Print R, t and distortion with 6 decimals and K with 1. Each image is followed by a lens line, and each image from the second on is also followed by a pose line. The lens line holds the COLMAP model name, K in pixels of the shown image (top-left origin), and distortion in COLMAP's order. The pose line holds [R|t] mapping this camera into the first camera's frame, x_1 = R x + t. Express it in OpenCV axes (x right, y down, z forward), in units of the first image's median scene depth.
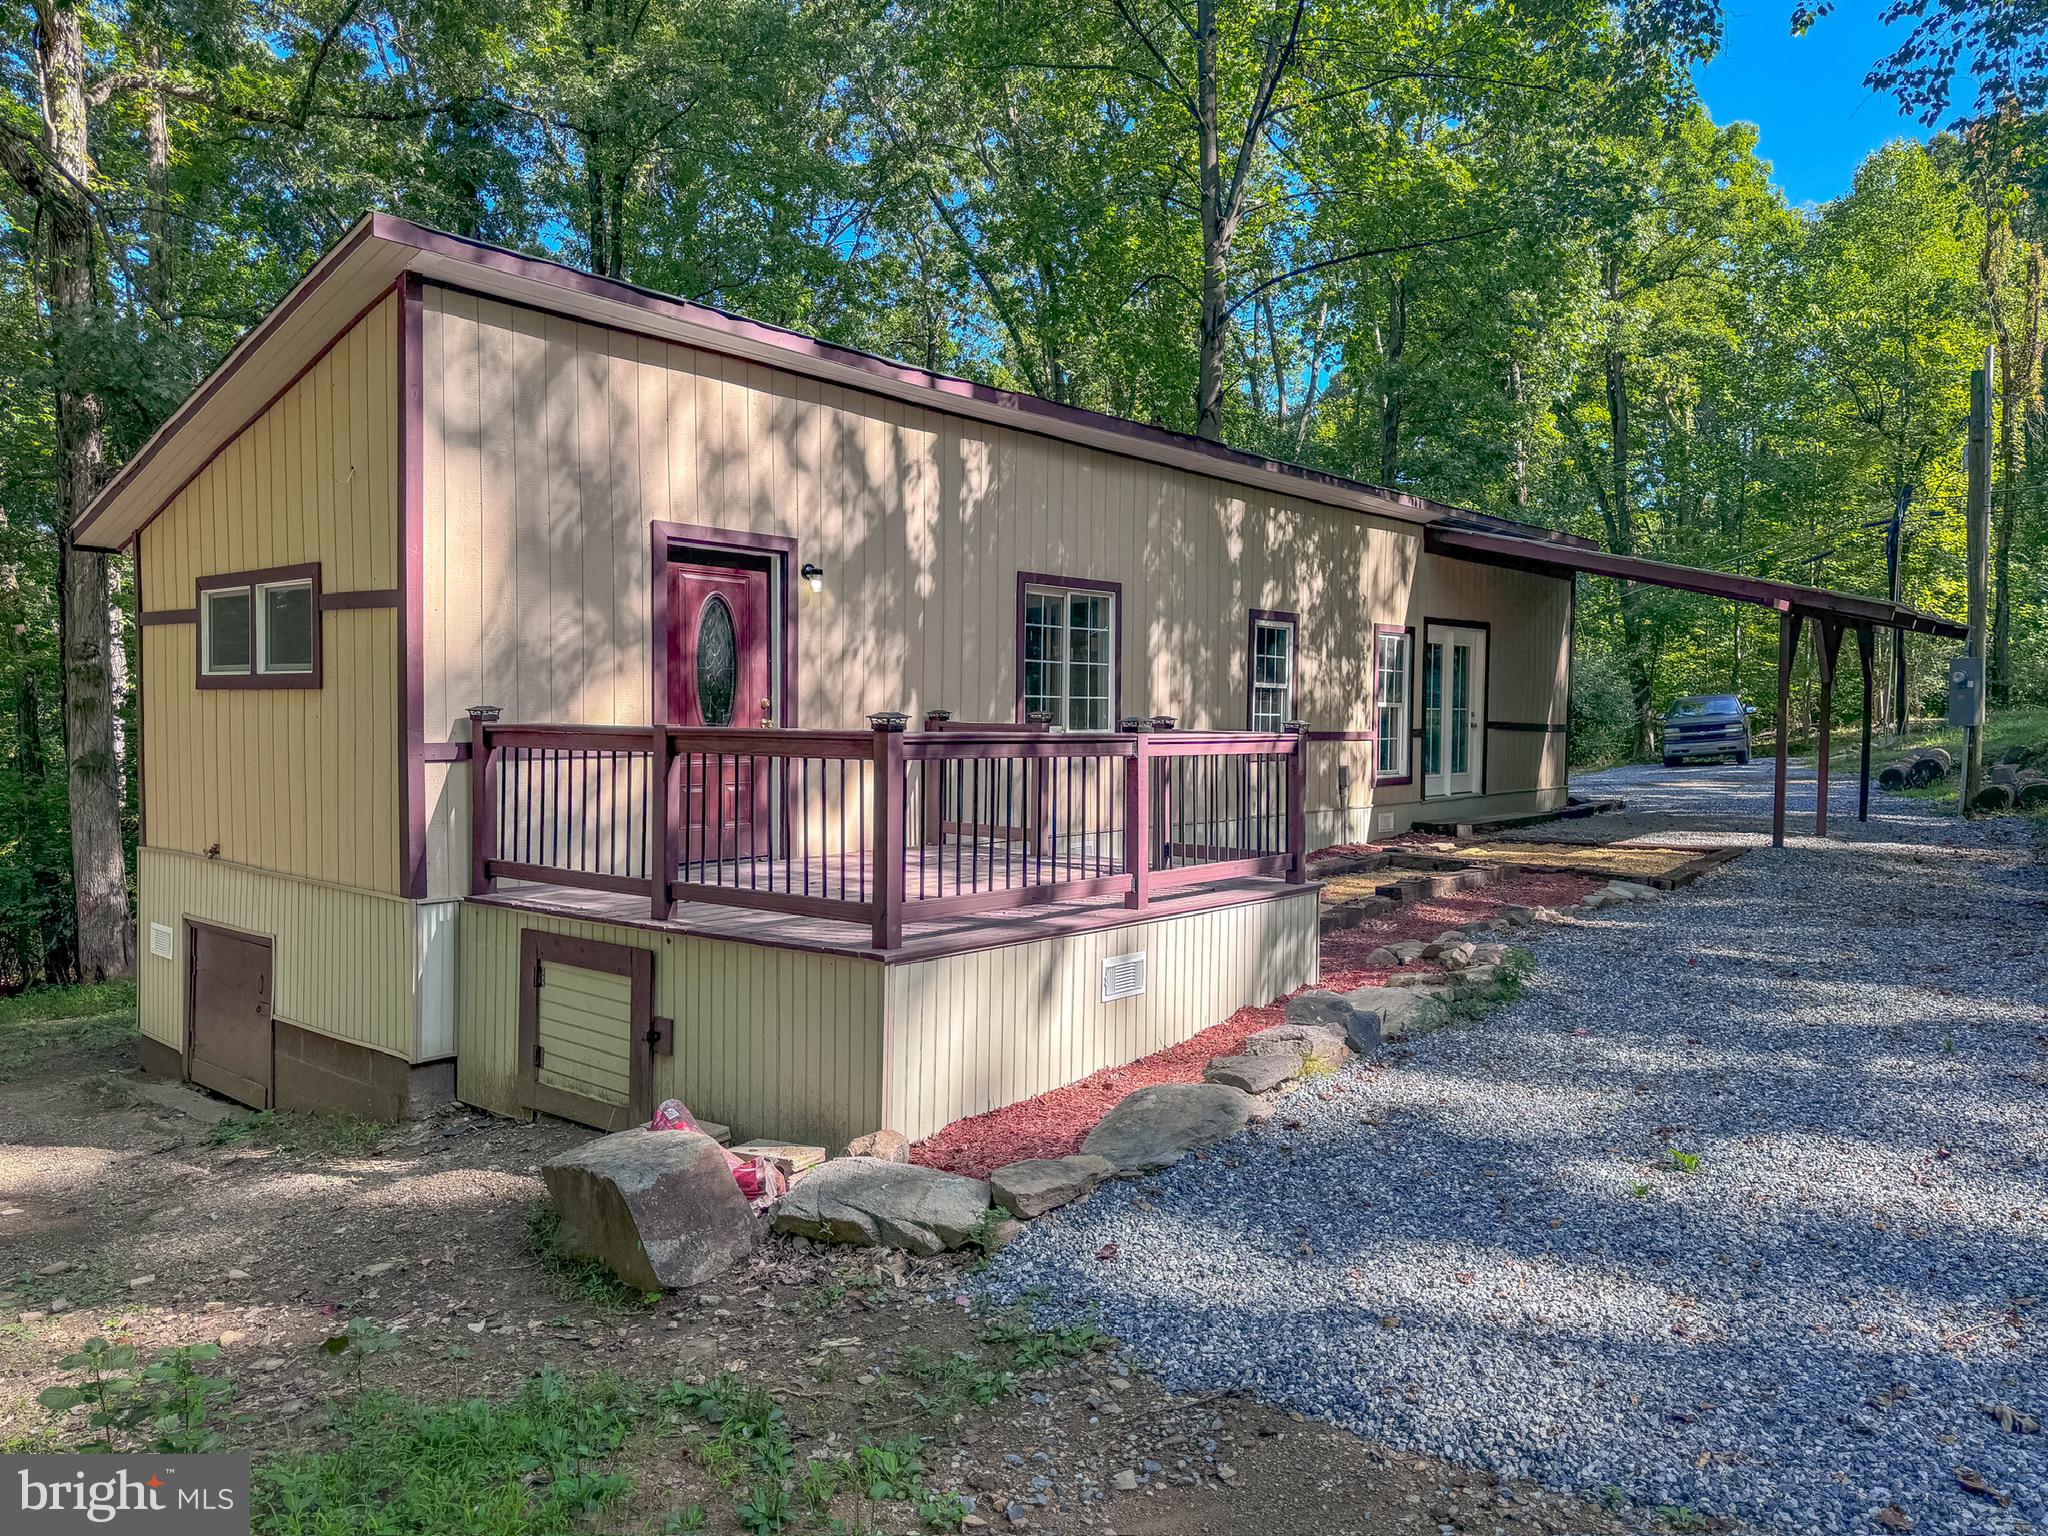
lens RADIAL K [[1464.4, 0, 1020.9], [0, 1464.4, 762.0], [0, 0, 1]] dist [0.066161, -0.069156]
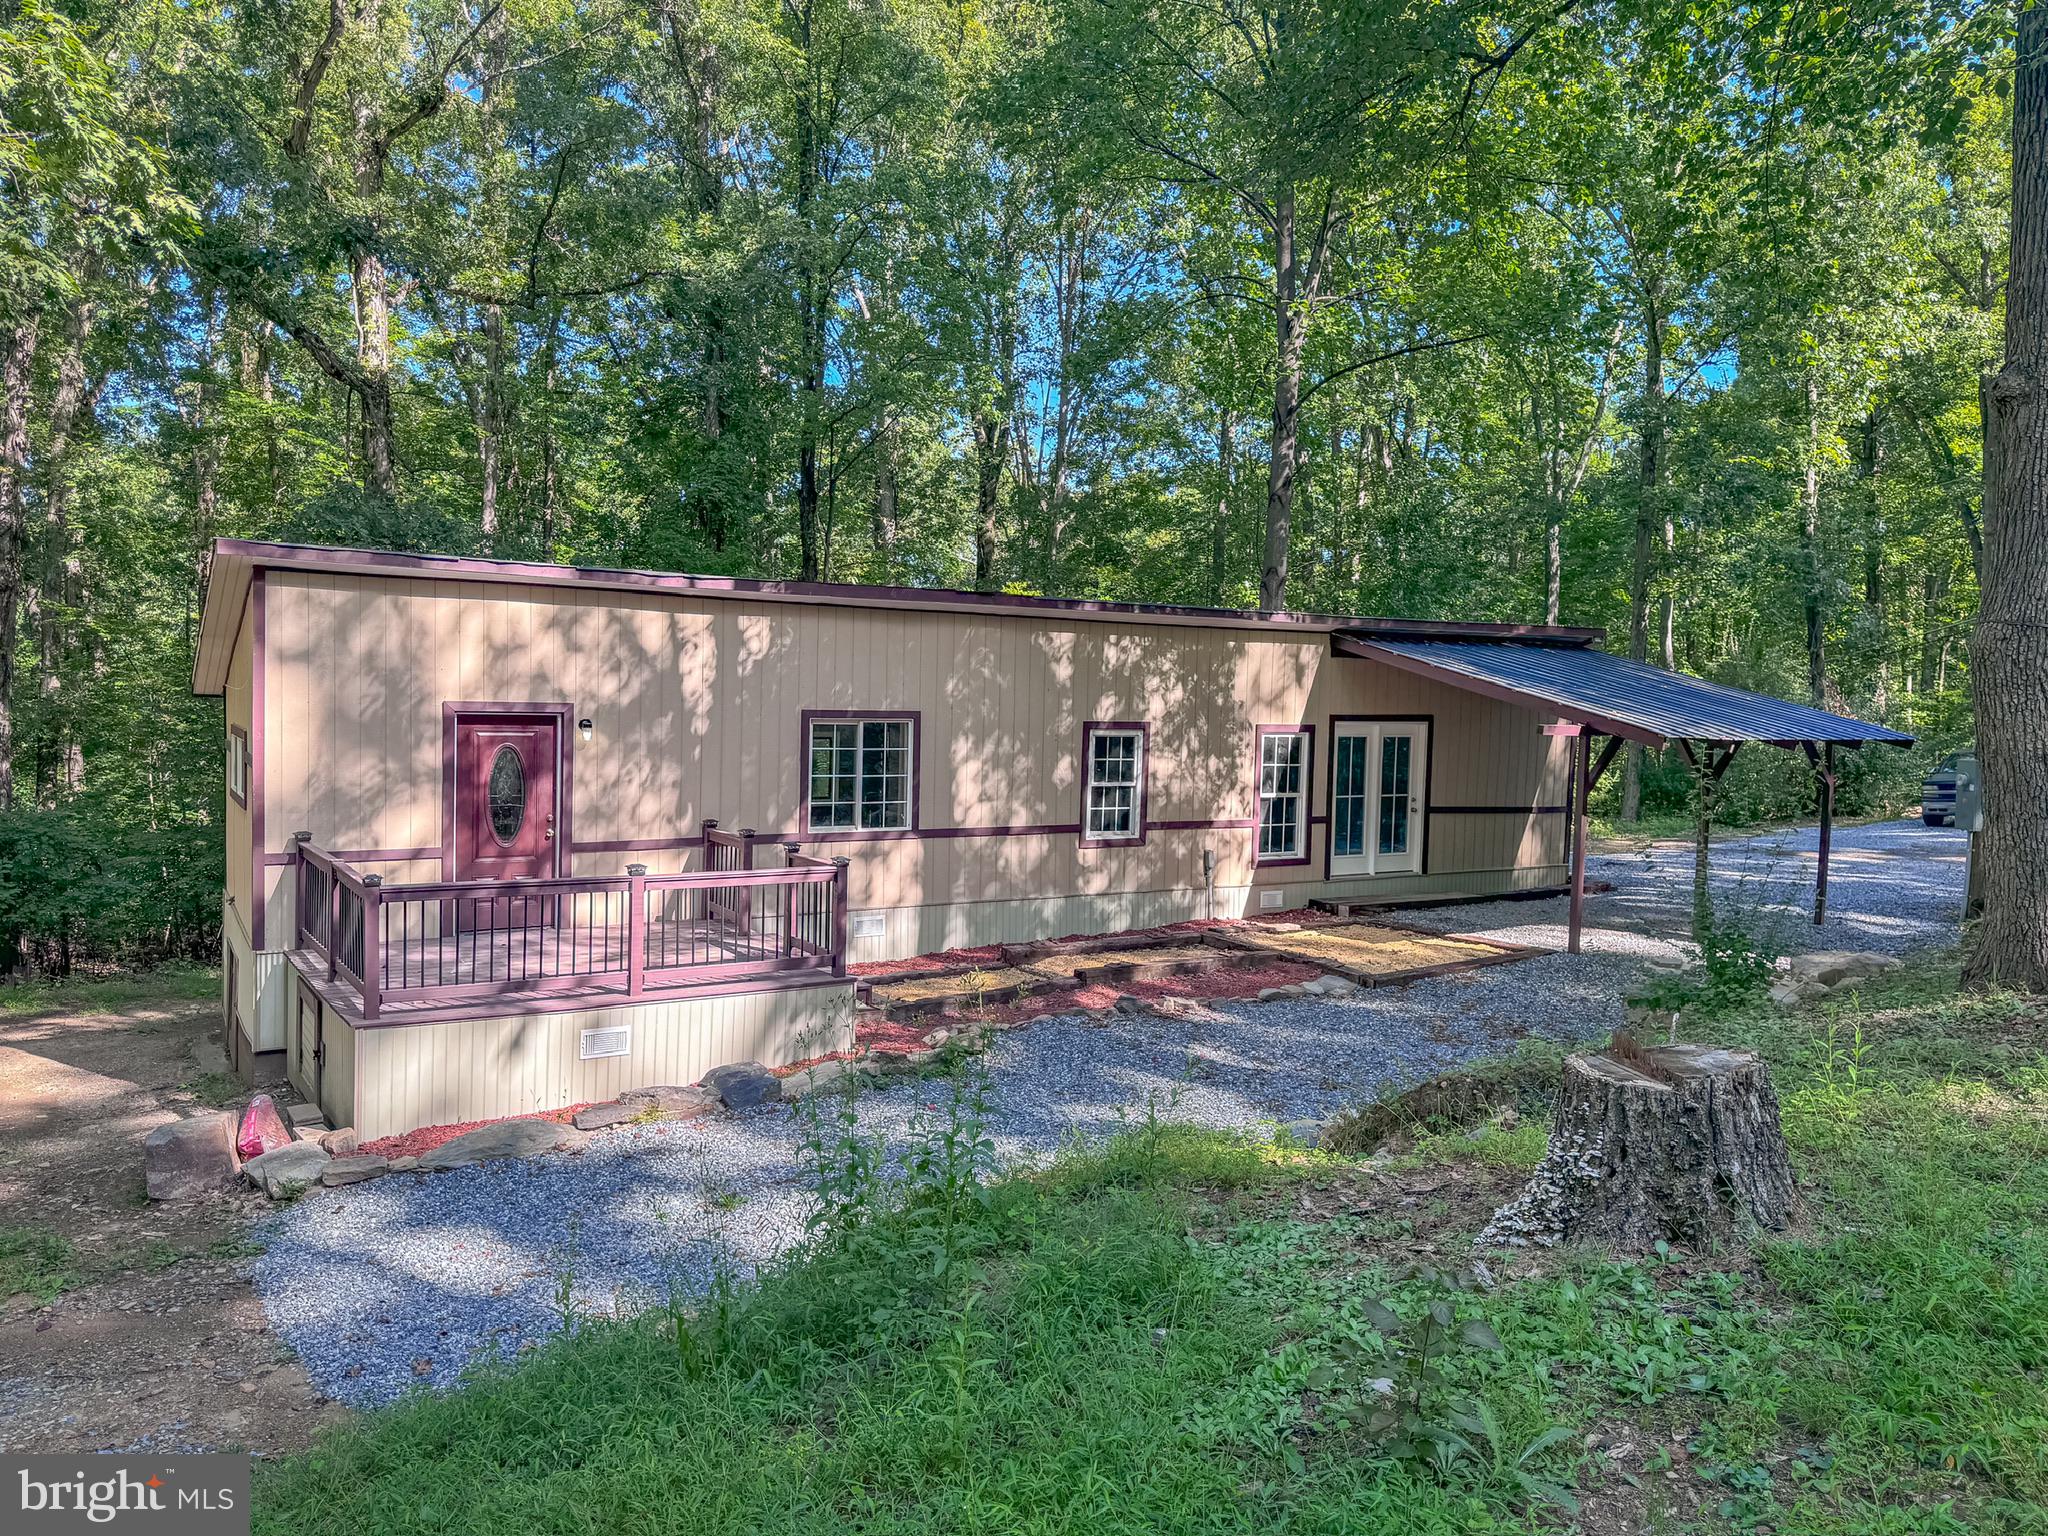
lens RADIAL K [[1464.4, 0, 1022.6], [0, 1464.4, 765.2], [0, 0, 1]] dist [0.066161, -0.069156]
pose [[0.947863, 0.036616, -0.316569, 0.570166], [-0.031339, 0.999272, 0.021748, -0.108716], [0.317135, -0.010693, 0.948320, -0.169899]]
